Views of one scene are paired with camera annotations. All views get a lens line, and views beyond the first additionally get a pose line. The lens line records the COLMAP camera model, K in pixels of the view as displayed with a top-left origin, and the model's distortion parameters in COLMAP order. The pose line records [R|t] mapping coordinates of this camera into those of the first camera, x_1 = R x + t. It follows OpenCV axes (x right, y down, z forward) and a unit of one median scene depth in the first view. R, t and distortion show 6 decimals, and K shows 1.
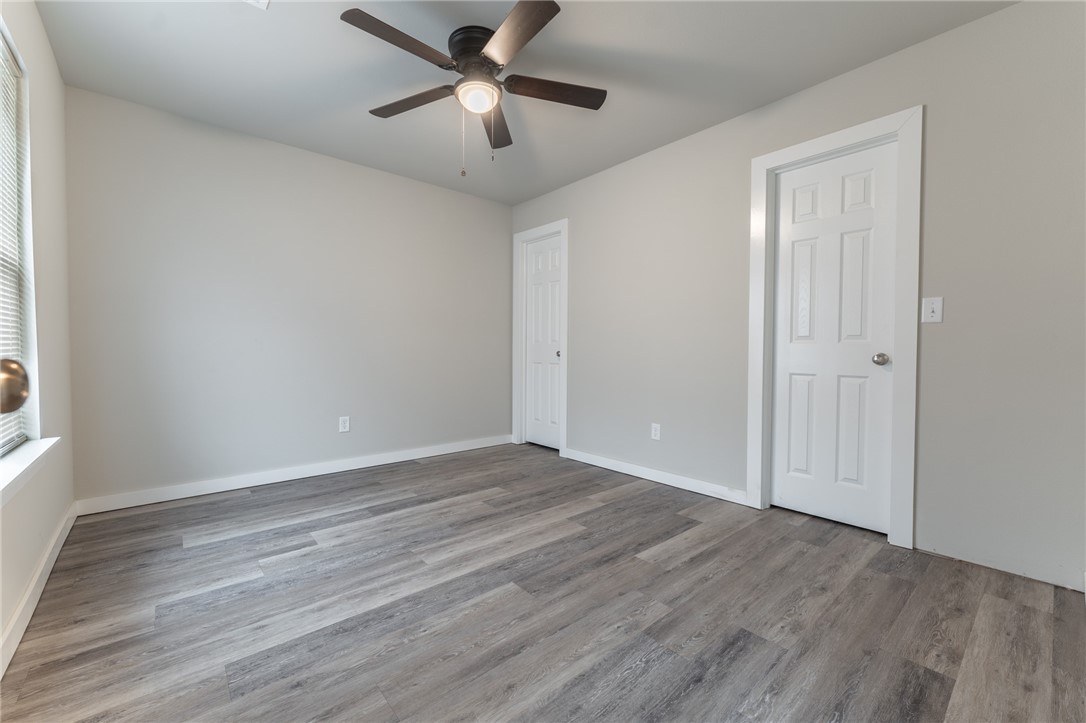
lens RADIAL K [[439.8, 0, 540.3], [0, 439.8, 362.8], [0, 0, 1]] dist [0.000759, -0.000220]
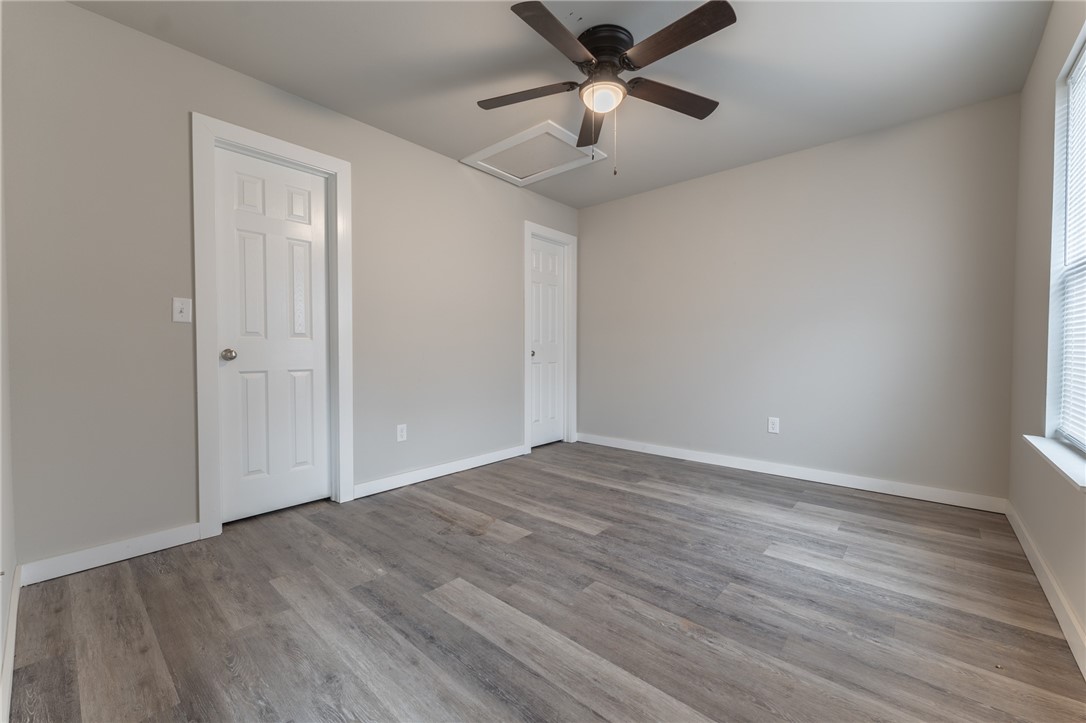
lens RADIAL K [[434.4, 0, 526.0], [0, 434.4, 347.3], [0, 0, 1]] dist [0.000947, -0.000065]
pose [[-0.122792, 0.003948, 0.992425, -0.534469], [0.032598, 0.999469, 0.000057, -0.014642], [-0.991897, 0.032358, -0.122855, 0.645600]]
